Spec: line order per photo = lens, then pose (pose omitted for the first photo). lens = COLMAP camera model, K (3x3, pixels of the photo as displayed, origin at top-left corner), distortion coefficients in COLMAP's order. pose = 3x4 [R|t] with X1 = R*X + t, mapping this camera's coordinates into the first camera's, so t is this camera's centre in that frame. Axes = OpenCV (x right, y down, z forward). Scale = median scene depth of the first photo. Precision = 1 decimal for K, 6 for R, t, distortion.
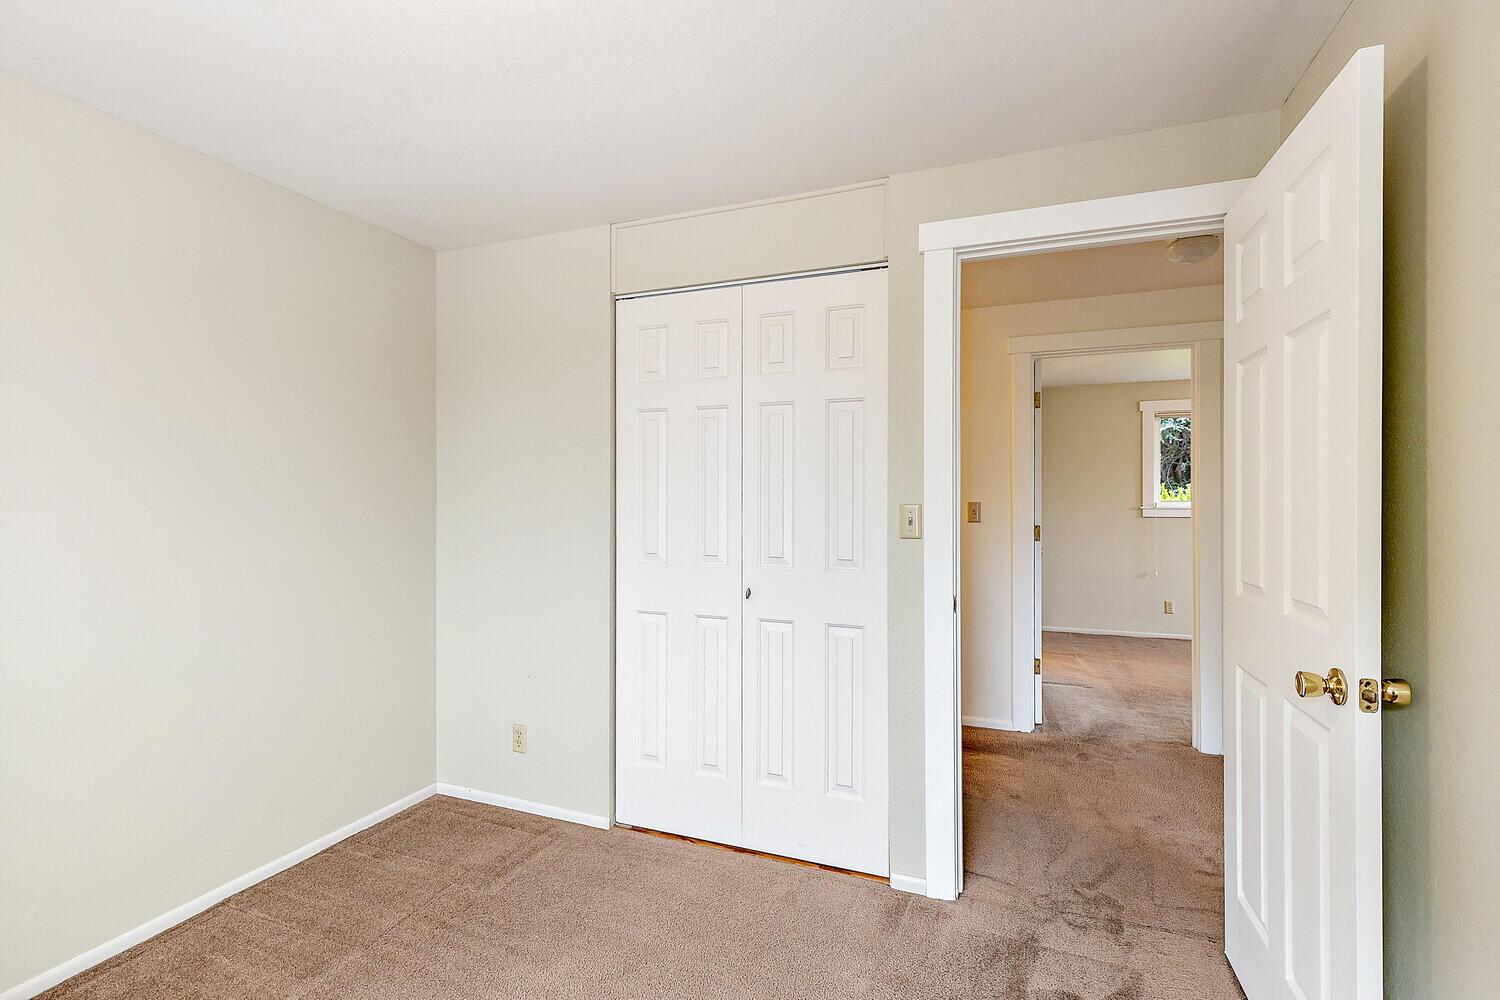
lens RADIAL K [[689.2, 0, 743.0], [0, 689.2, 489.9], [0, 0, 1]] dist [0.002476, 0.000081]
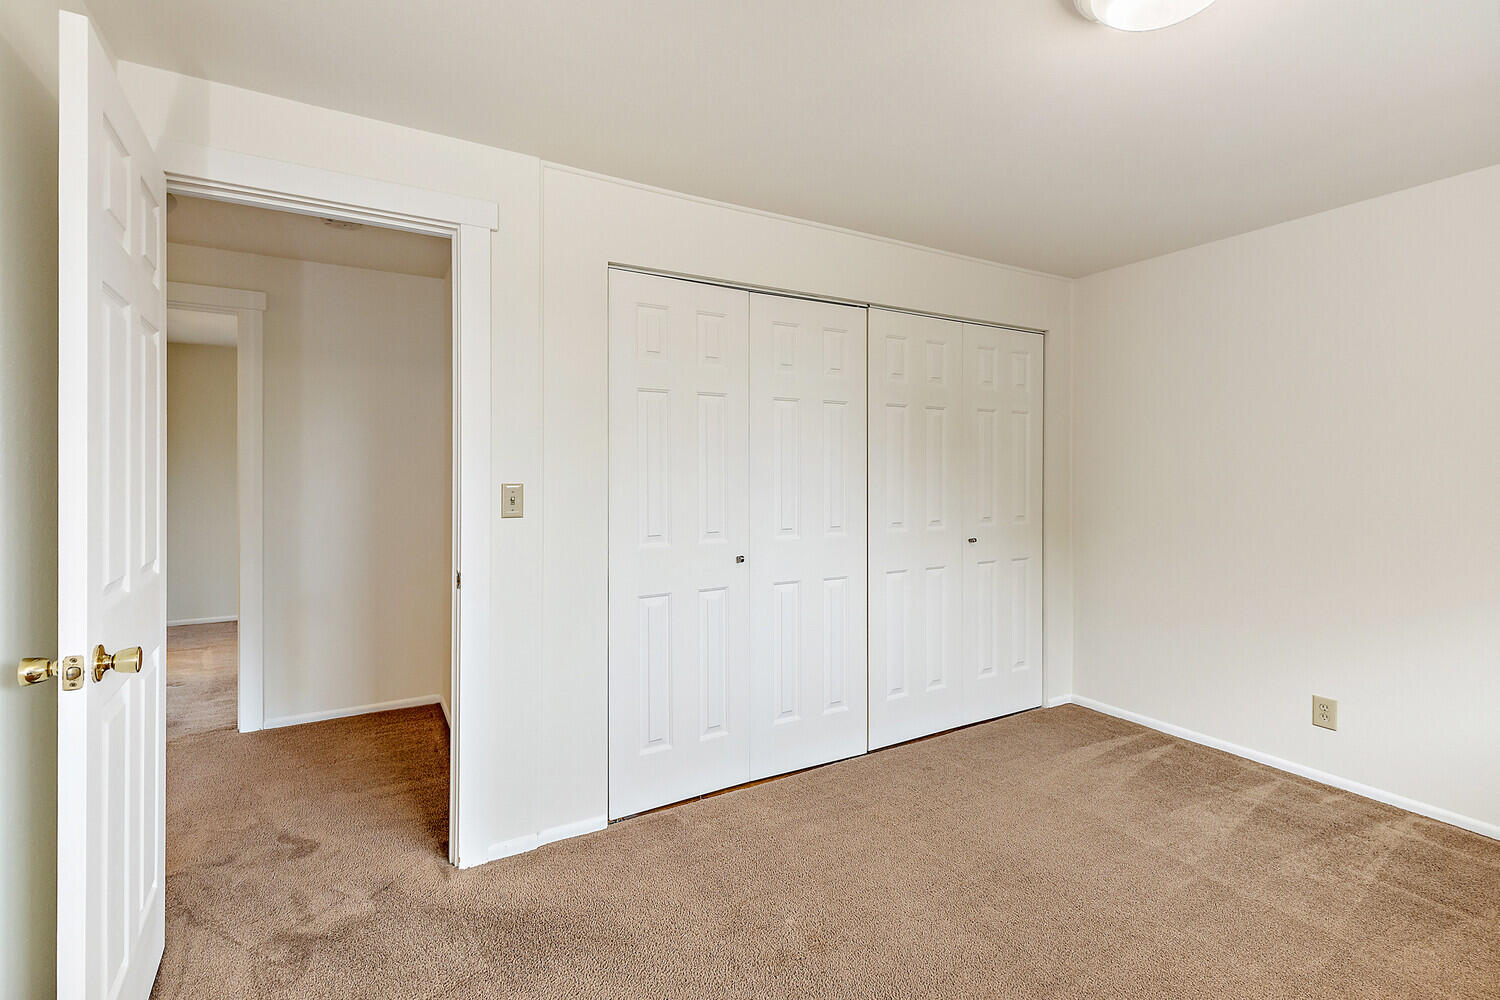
lens RADIAL K [[689.2, 0, 713.9], [0, 689.2, 477.1], [0, 0, 1]] dist [0.002476, 0.000081]
pose [[0.615918, -0.005003, 0.787795, -0.751747], [-0.005414, 0.999929, 0.010583, -0.003520], [-0.787792, -0.010783, 0.615847, 0.285023]]
